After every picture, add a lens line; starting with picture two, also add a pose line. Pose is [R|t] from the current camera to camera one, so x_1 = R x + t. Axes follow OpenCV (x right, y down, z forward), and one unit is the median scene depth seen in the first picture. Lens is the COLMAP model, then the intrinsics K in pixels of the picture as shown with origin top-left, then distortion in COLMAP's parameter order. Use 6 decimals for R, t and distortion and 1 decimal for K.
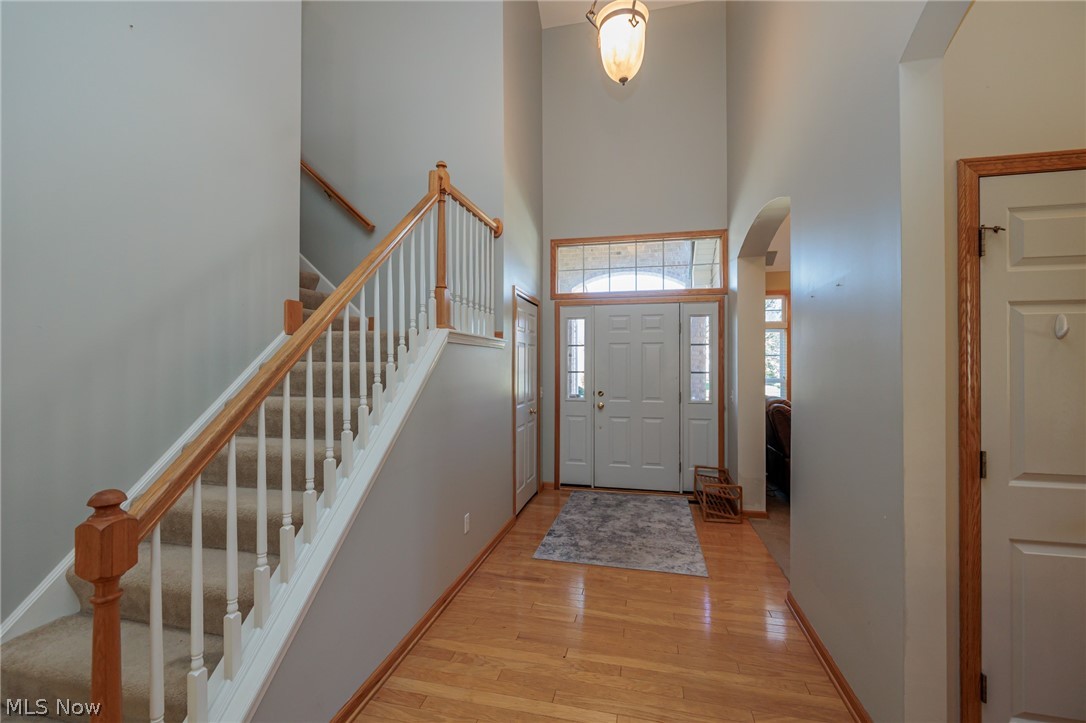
lens RADIAL K [[458.0, 0, 543.0], [0, 458.0, 361.5], [0, 0, 1]] dist [-0.000224, 0.000147]
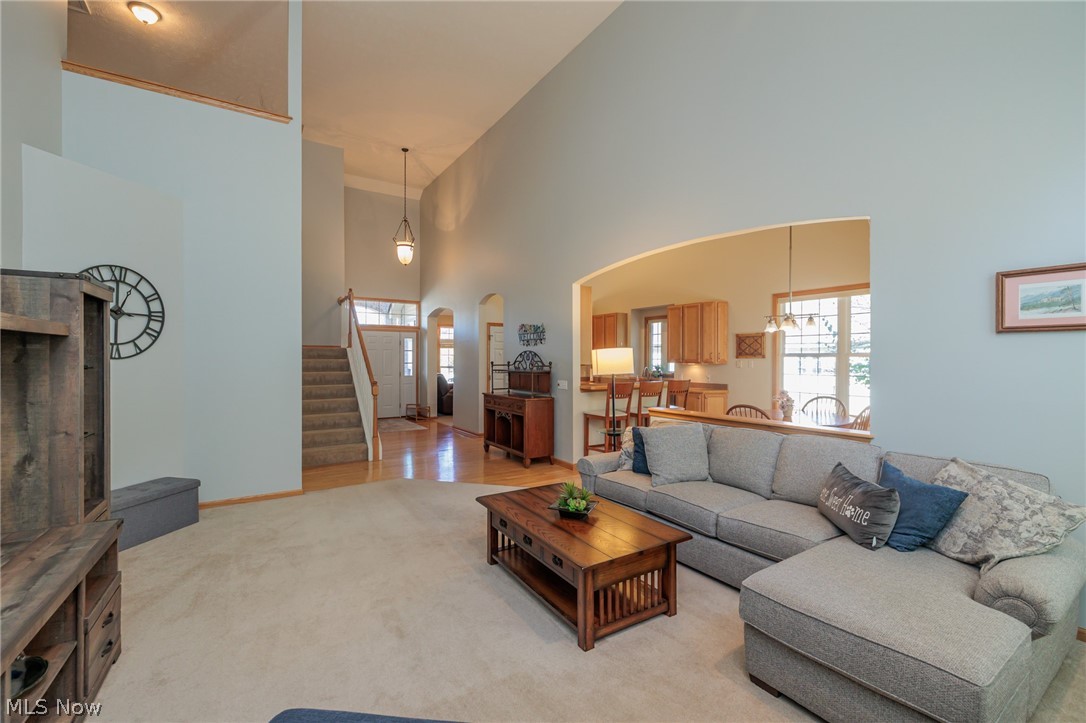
lens RADIAL K [[458.0, 0, 543.0], [0, 458.0, 361.5], [0, 0, 1]] dist [-0.000224, 0.000147]
pose [[0.694178, -0.007586, 0.719763, -0.831523], [-0.002018, 0.999920, 0.012485, -0.012959], [-0.719800, -0.010119, 0.694108, -1.058679]]
